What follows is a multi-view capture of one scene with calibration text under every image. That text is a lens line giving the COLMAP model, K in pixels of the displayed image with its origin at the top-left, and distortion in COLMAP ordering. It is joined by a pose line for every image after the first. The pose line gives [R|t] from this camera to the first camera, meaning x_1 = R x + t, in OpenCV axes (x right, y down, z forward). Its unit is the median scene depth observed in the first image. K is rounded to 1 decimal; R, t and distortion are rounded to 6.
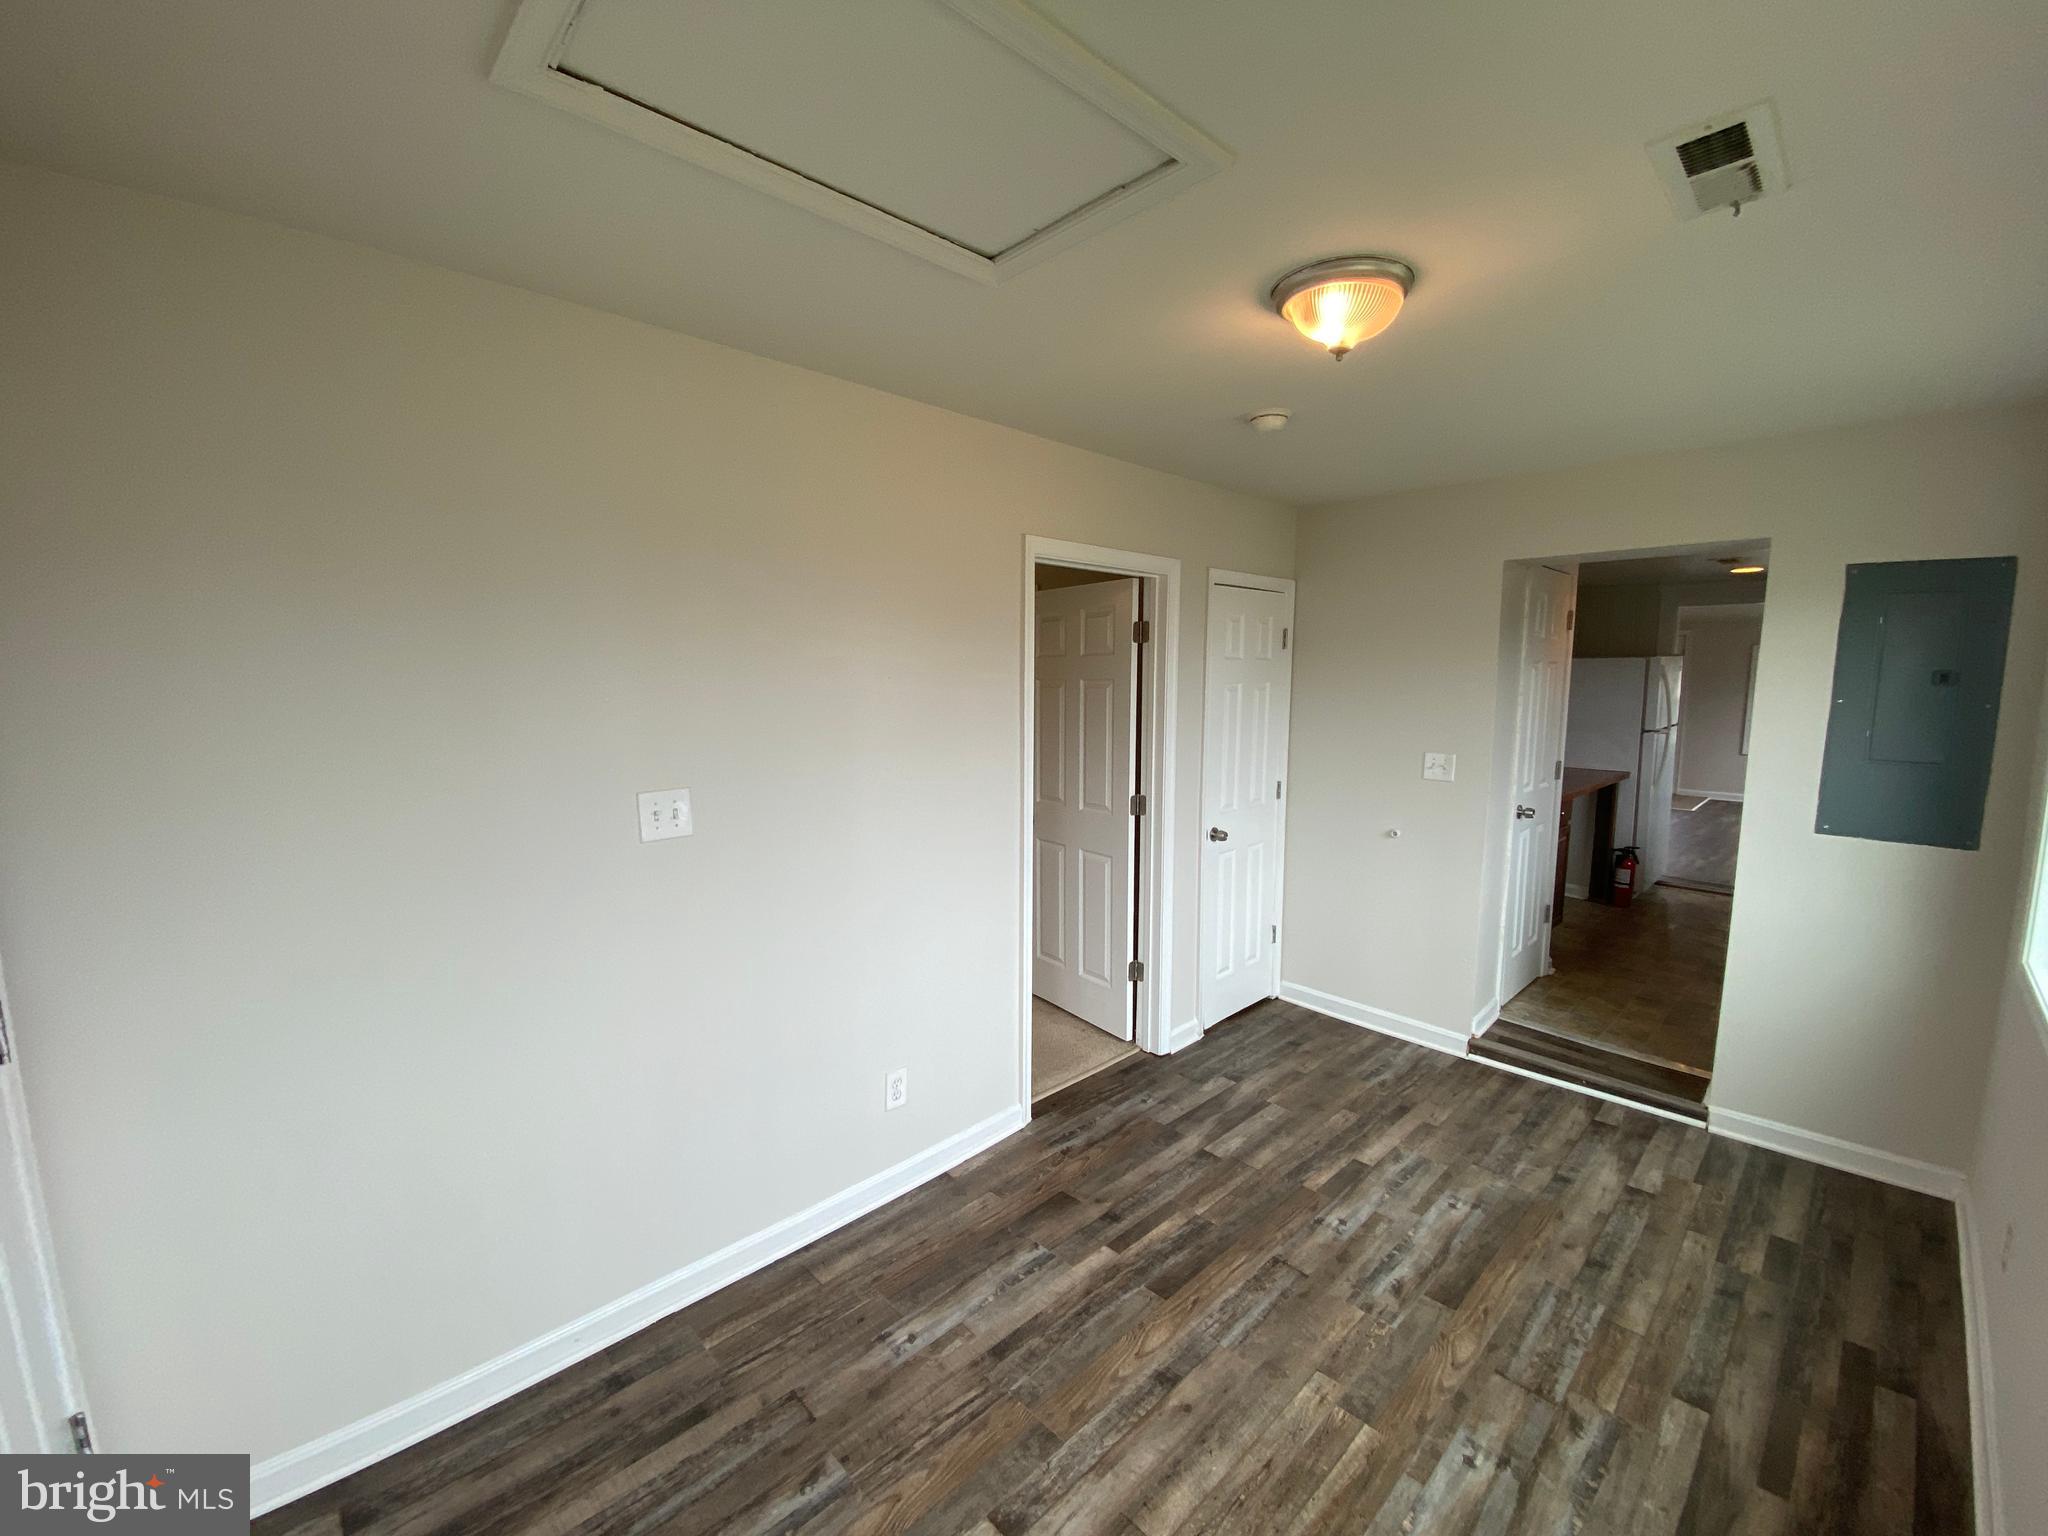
lens RADIAL K [[819.6, 0, 1025.6], [0, 819.6, 776.1], [0, 0, 1]] dist [-0.000759, -0.011008]
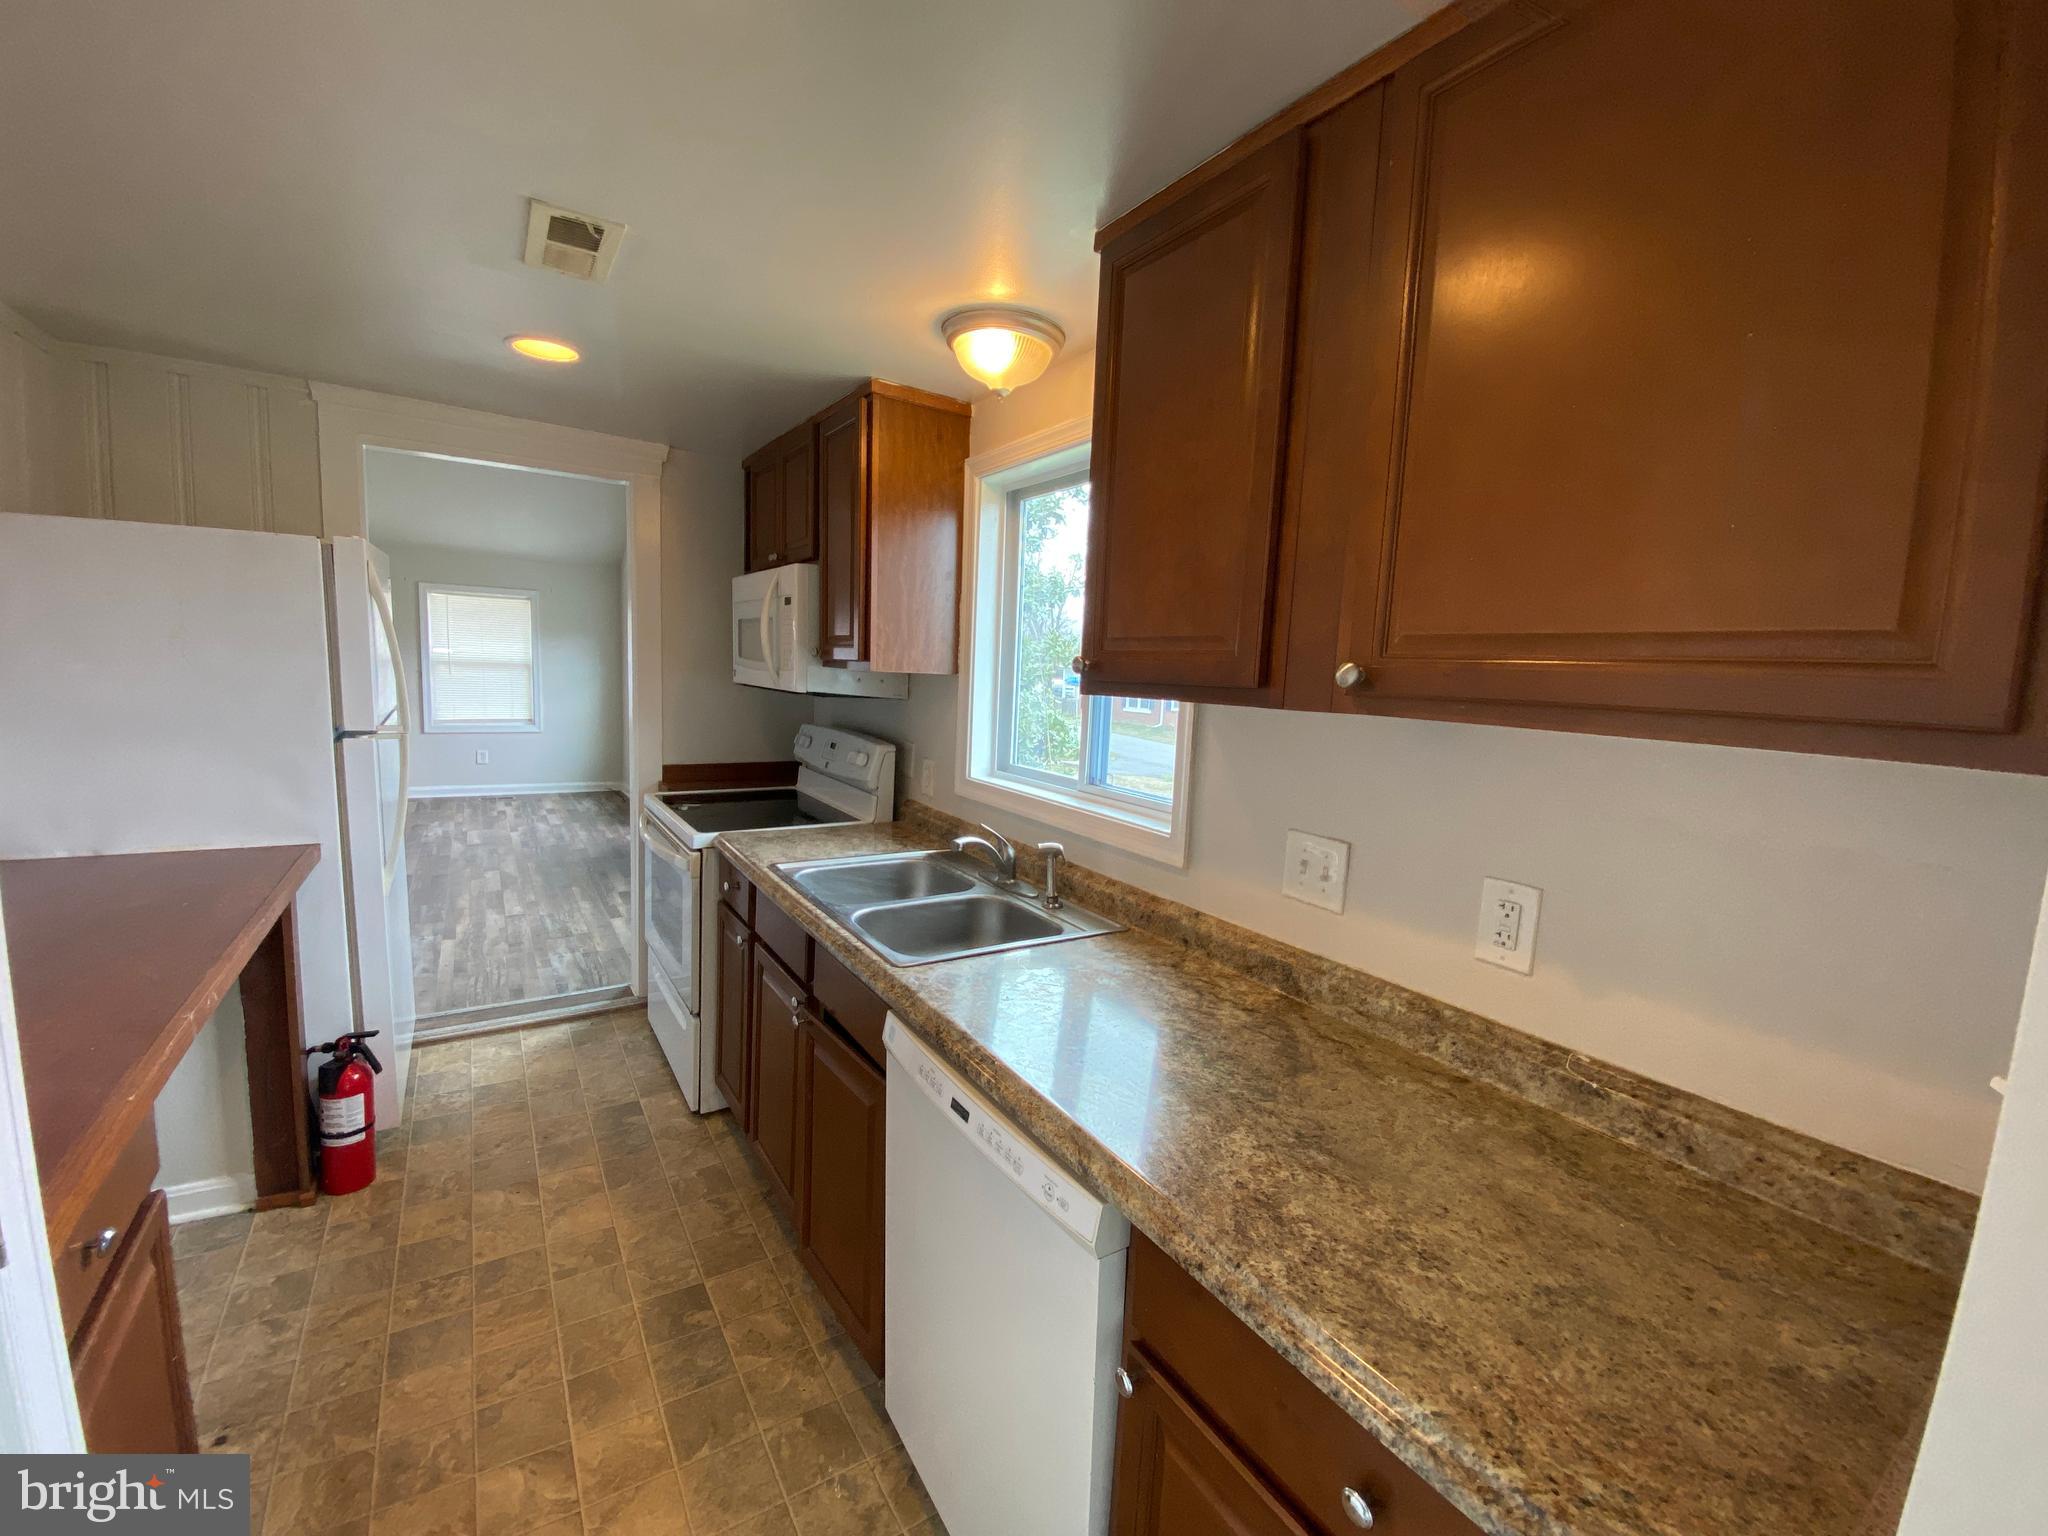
lens RADIAL K [[835.3, 0, 1026.8], [0, 835.3, 774.9], [0, 0, 1]] dist [0.046261, -0.034769]
pose [[0.173555, -0.113874, 0.978219, 1.098370], [0.071758, 0.992115, 0.102760, -0.141075], [-0.982206, 0.052360, 0.180358, 1.597087]]
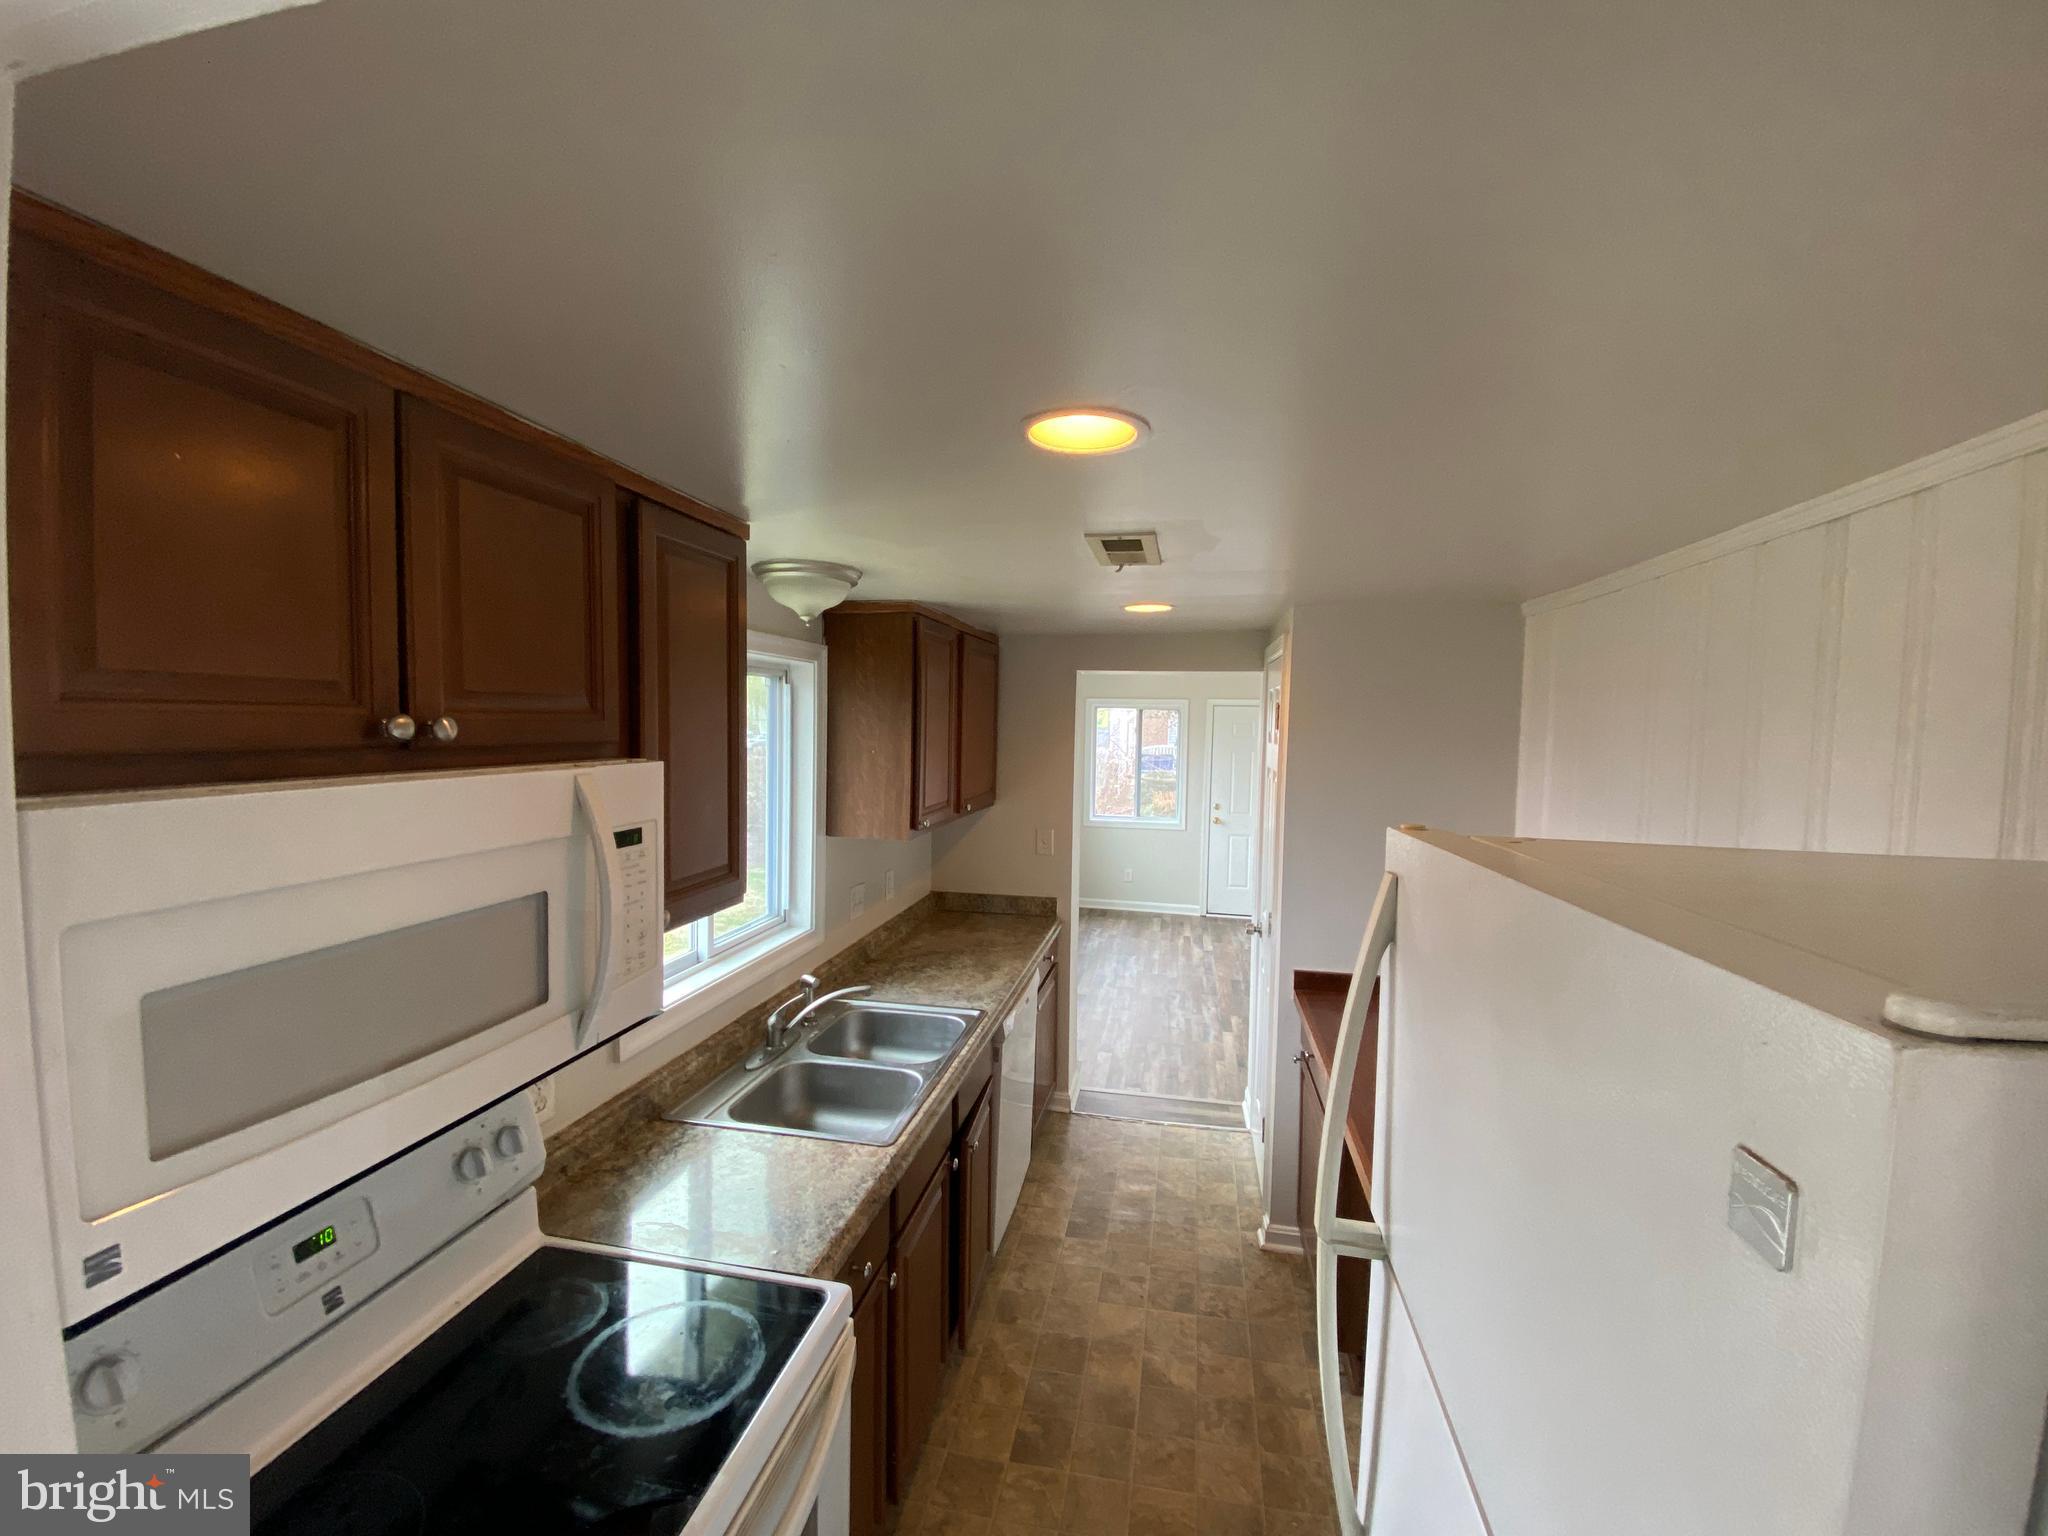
lens RADIAL K [[835.8, 0, 1024.0], [0, 835.8, 768.0], [0, 0, 1]] dist [0.018893, -0.017047]
pose [[-0.812637, 0.021119, -0.582388, 2.444283], [-0.089305, 0.983027, 0.160258, -0.468143], [0.575887, 0.182242, -0.796958, 2.803588]]
